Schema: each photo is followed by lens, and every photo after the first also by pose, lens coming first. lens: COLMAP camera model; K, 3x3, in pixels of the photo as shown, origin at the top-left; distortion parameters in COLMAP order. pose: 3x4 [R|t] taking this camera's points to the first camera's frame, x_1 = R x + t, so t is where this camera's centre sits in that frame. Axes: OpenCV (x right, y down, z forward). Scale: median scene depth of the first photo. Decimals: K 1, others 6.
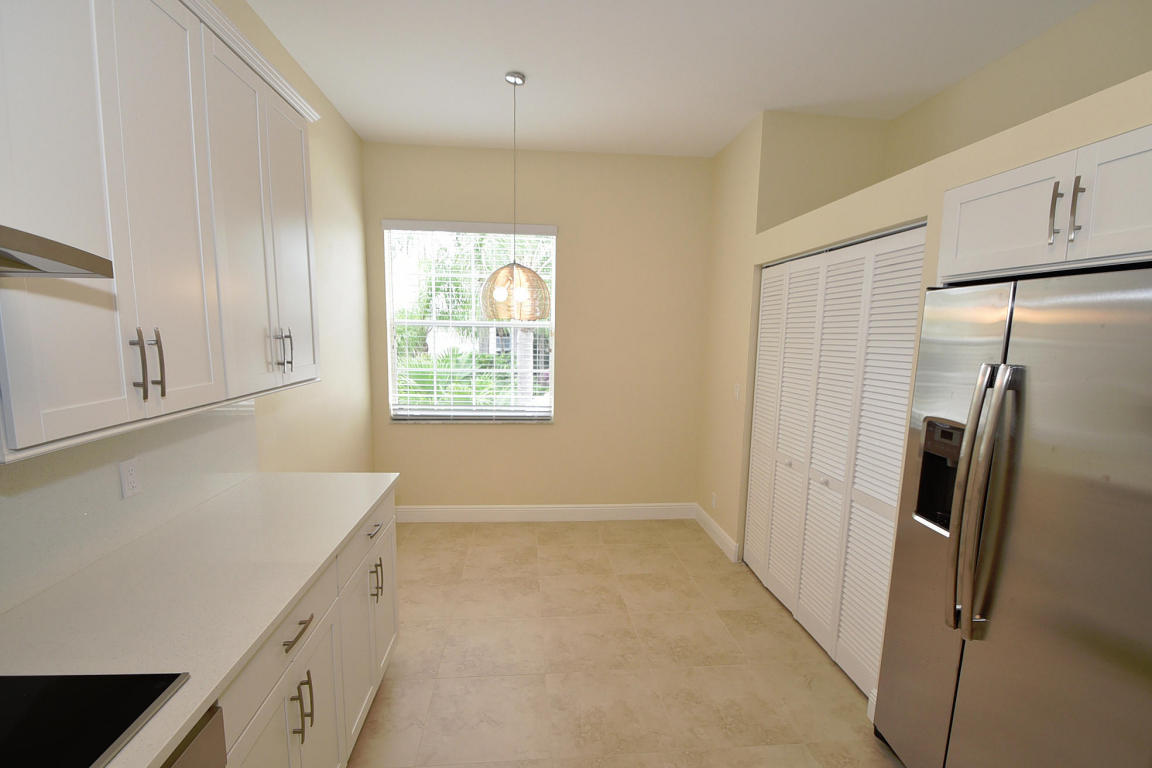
lens RADIAL K [[523.0, 0, 576.0], [0, 523.0, 406.0], [0, 0, 1]] dist [-0.002747, -0.000726]
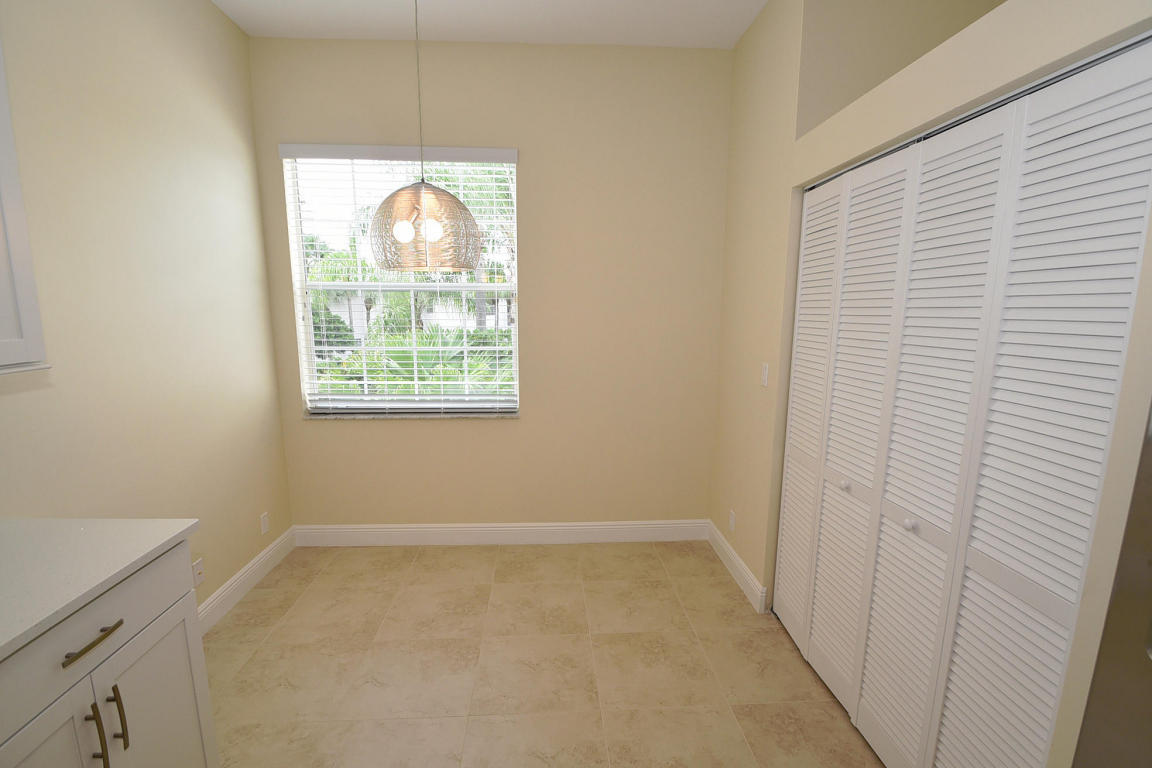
lens RADIAL K [[535.8, 0, 576.0], [0, 535.8, 405.2], [0, 0, 1]] dist [0.001071, -0.012838]
pose [[0.999263, -0.006203, -0.037879, 0.074303], [0.007653, 0.999239, 0.038235, -0.014777], [0.037613, -0.038497, 0.998551, 0.248485]]
